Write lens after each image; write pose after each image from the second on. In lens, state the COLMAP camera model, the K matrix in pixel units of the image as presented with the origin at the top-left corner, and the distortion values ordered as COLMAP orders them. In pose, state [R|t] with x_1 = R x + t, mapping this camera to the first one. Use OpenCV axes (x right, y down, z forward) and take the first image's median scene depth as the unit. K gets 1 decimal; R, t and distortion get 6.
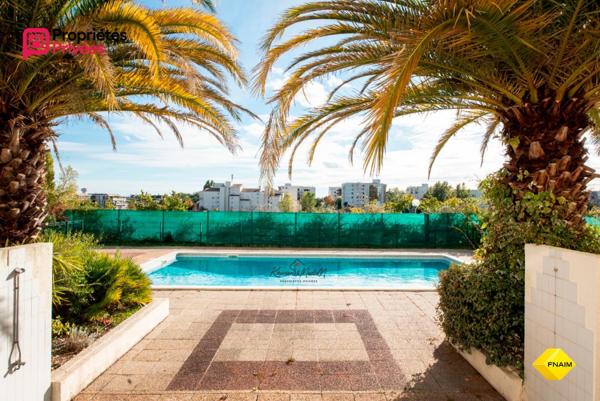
lens RADIAL K [[419.6, 0, 300.0], [0, 419.6, 200.5], [0, 0, 1]] dist [-0.061619, 0.001131]
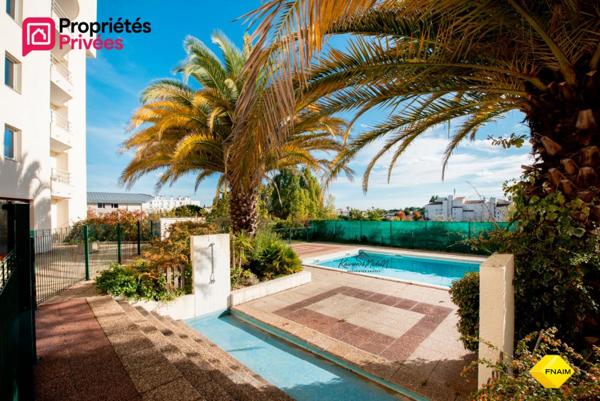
lens RADIAL K [[419.6, 0, 300.0], [0, 419.6, 200.5], [0, 0, 1]] dist [-0.061619, 0.001131]
pose [[0.467624, -0.048754, -0.882582, 0.866207], [0.021564, 0.998810, -0.043750, 0.013259], [0.883664, 0.001427, 0.468119, 0.117614]]
